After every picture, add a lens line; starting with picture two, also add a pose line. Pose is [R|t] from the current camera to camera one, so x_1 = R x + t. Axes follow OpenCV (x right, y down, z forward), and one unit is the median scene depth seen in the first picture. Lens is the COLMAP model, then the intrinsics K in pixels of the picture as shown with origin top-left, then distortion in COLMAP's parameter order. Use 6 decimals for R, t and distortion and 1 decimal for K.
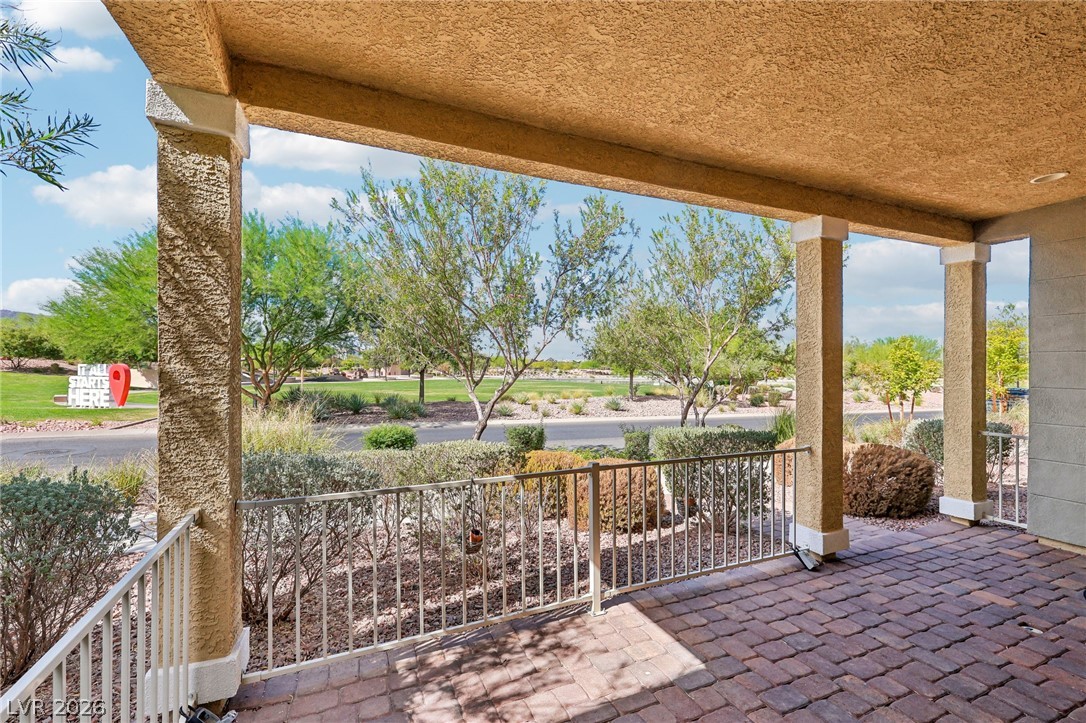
lens RADIAL K [[461.5, 0, 542.5], [0, 461.5, 367.9], [0, 0, 1]] dist [0.000338, 0.000463]
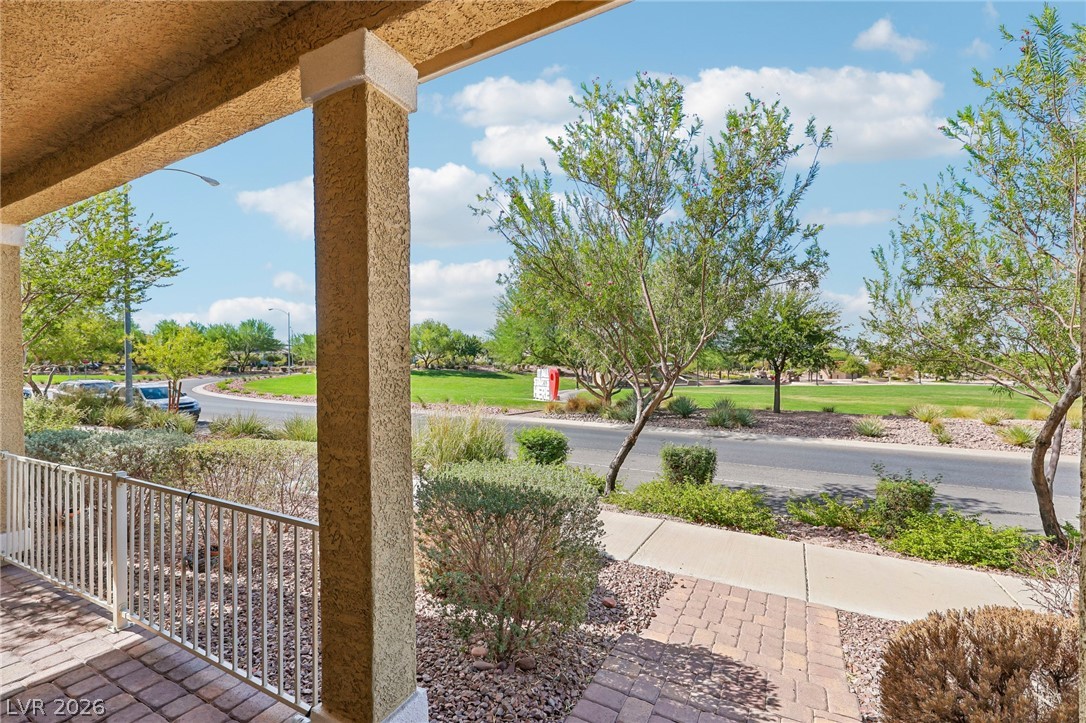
lens RADIAL K [[461.5, 0, 543.5], [0, 461.5, 372.0], [0, 0, 1]] dist [0.000338, 0.000463]
pose [[0.614481, -0.003659, -0.788923, 0.189023], [0.005475, 0.999985, -0.000373, 0.000521], [0.788913, -0.004090, 0.614492, 0.150302]]
